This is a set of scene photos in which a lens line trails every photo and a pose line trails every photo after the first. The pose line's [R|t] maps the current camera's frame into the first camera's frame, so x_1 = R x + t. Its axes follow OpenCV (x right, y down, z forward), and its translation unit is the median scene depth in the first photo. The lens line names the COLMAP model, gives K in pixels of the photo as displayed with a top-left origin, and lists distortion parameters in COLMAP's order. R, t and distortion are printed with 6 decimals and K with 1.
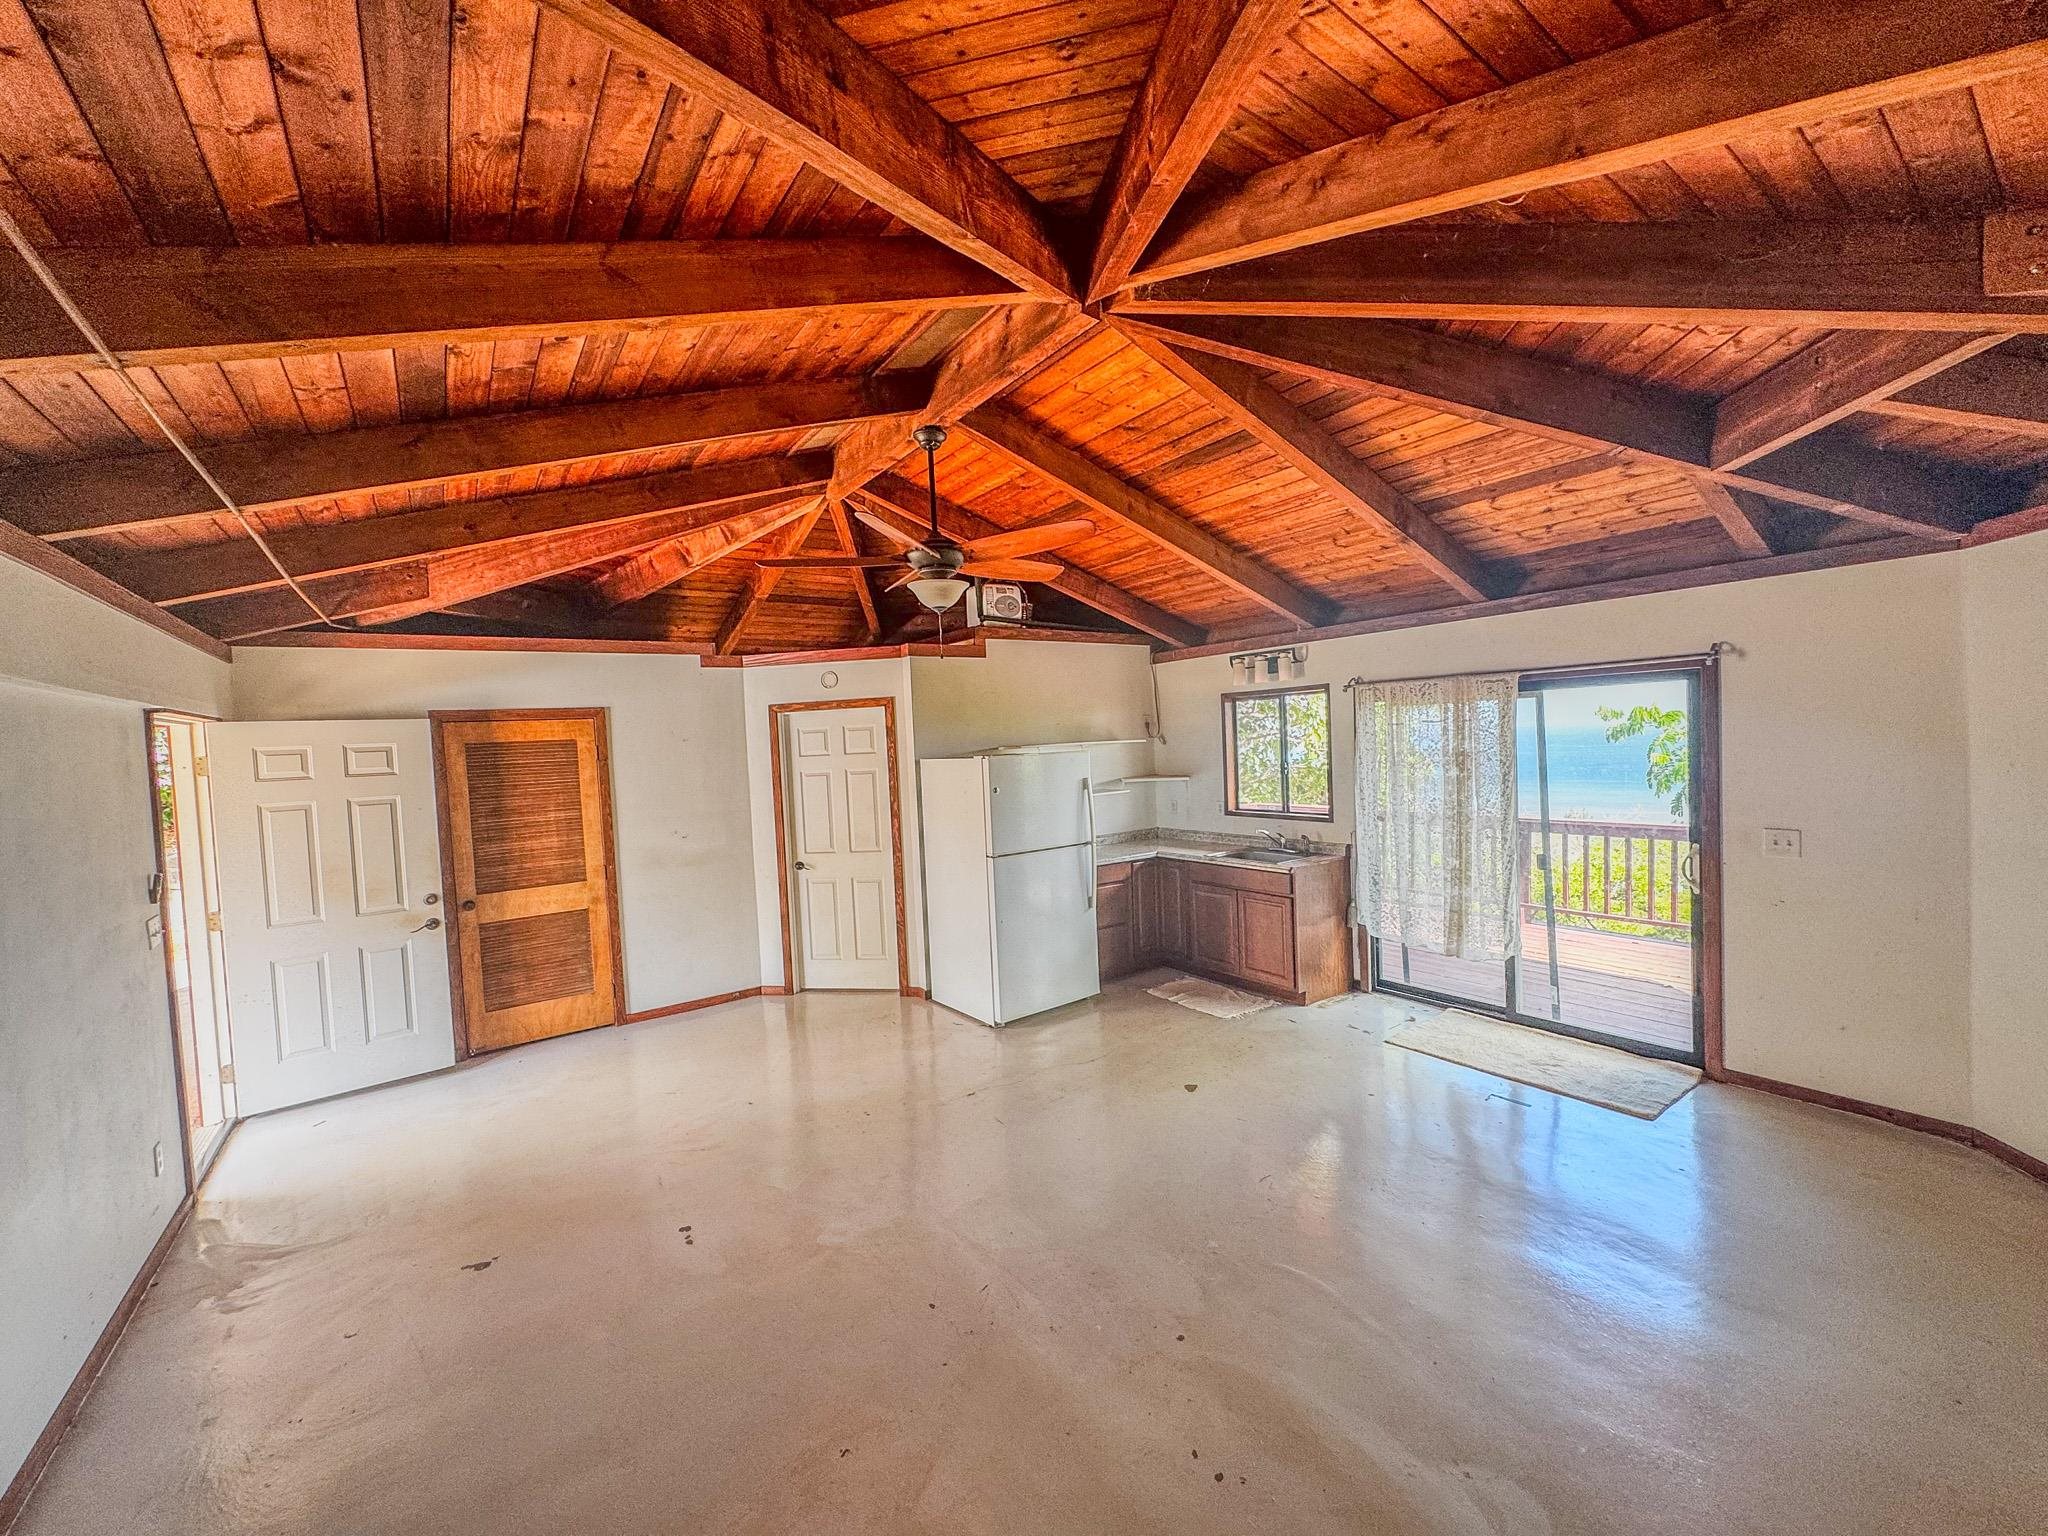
lens RADIAL K [[819.1, 0, 1028.5], [0, 819.1, 771.5], [0, 0, 1]] dist [-0.001926, 0.000424]
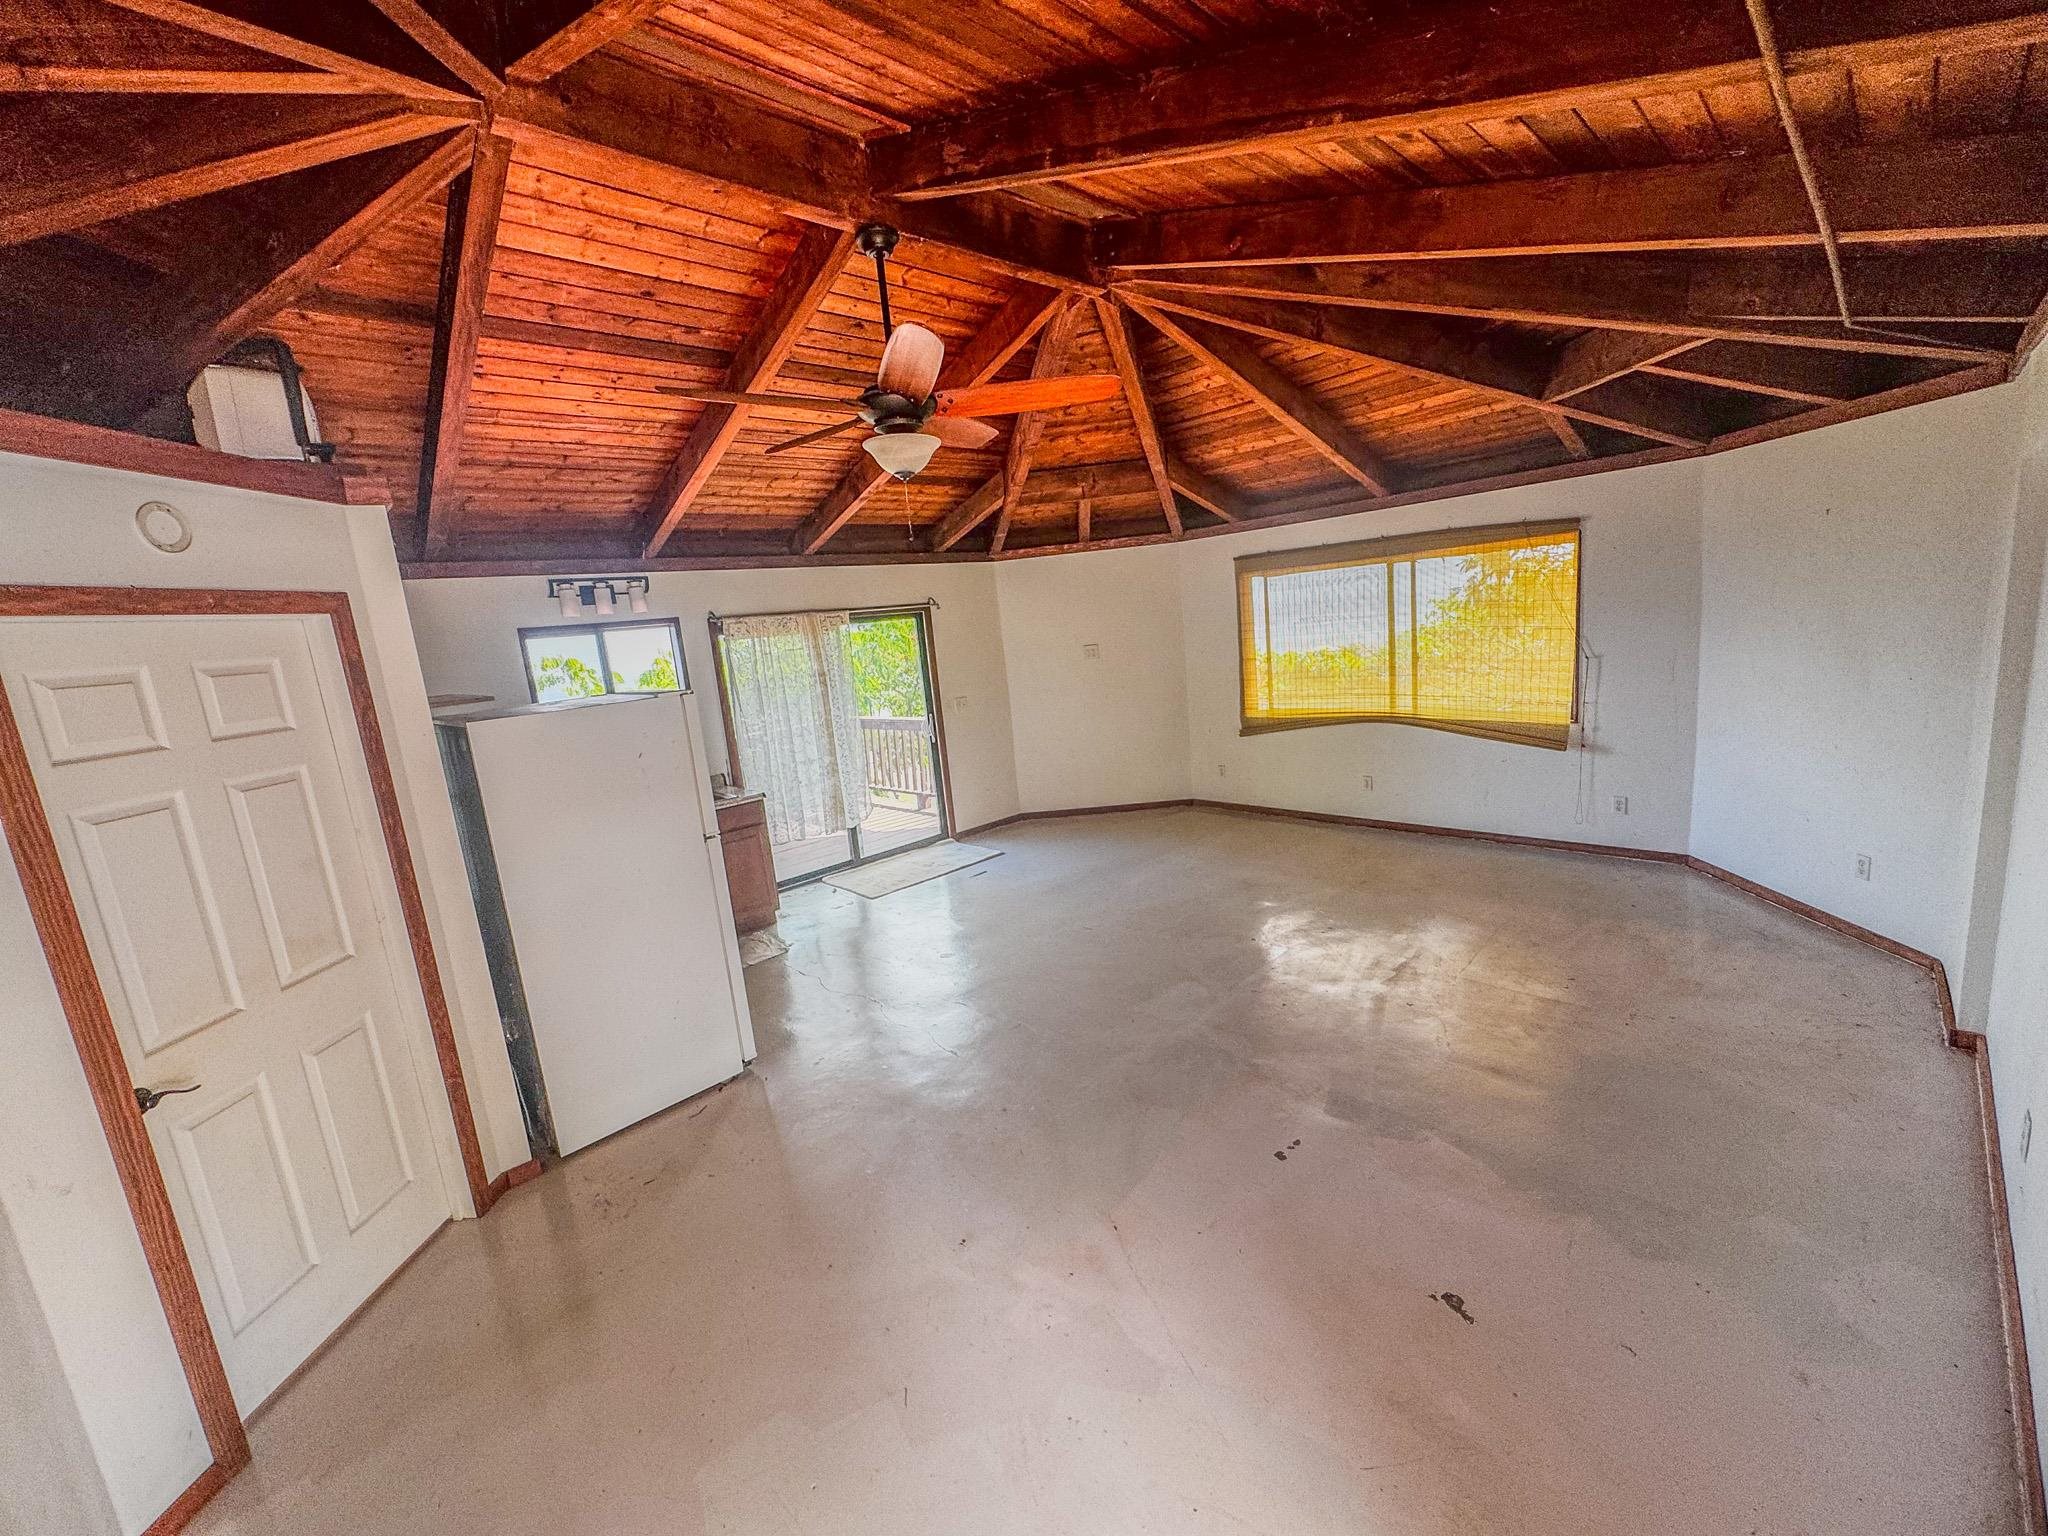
lens RADIAL K [[819.1, 0, 1026.0], [0, 819.1, 768.6], [0, 0, 1]] dist [-0.001926, 0.000424]
pose [[-0.127606, -0.124237, 0.984013, -0.731748], [0.137935, 0.980260, 0.141650, -0.012481], [-0.982187, 0.153806, -0.107950, 0.788775]]
